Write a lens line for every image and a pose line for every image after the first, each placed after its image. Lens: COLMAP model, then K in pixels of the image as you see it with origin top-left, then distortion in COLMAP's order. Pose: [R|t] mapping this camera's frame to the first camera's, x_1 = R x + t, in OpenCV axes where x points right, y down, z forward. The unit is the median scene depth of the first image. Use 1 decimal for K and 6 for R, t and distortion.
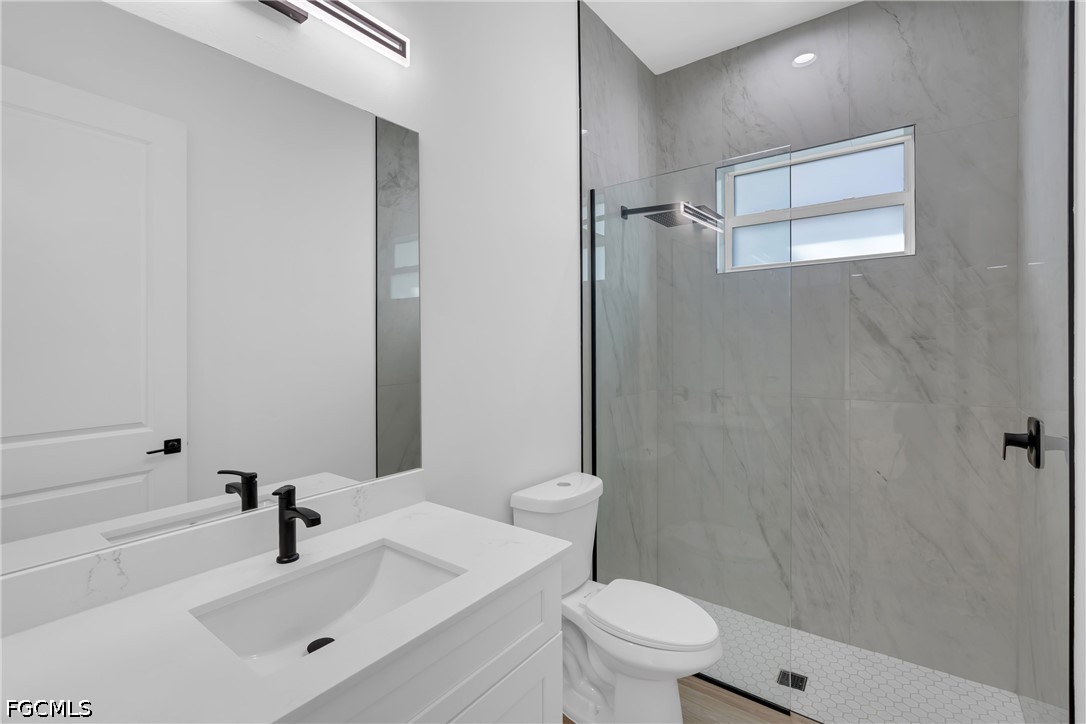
lens RADIAL K [[481.8, 0, 546.2], [0, 481.8, 348.6], [0, 0, 1]] dist [-0.024486, 0.012361]
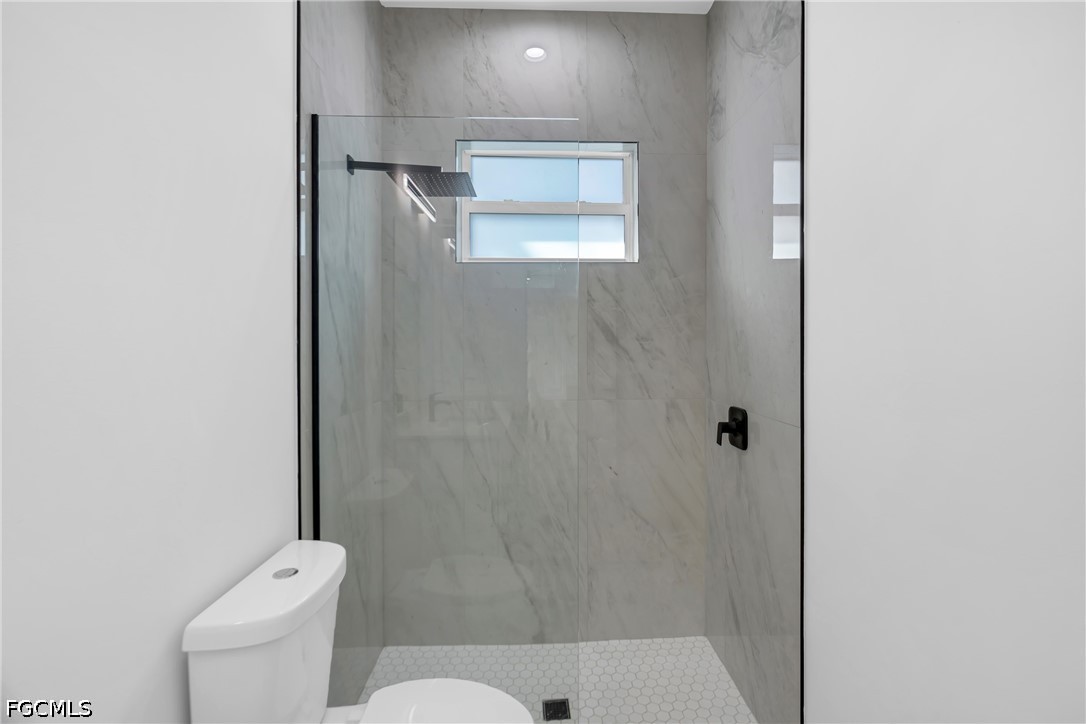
lens RADIAL K [[481.8, 0, 546.2], [0, 481.8, 348.6], [0, 0, 1]] dist [-0.024486, 0.012361]
pose [[0.782452, -0.000370, 0.622710, -0.063694], [0.000214, 1.000000, 0.000325, -0.001185], [-0.622711, -0.000121, 0.782452, 0.254629]]
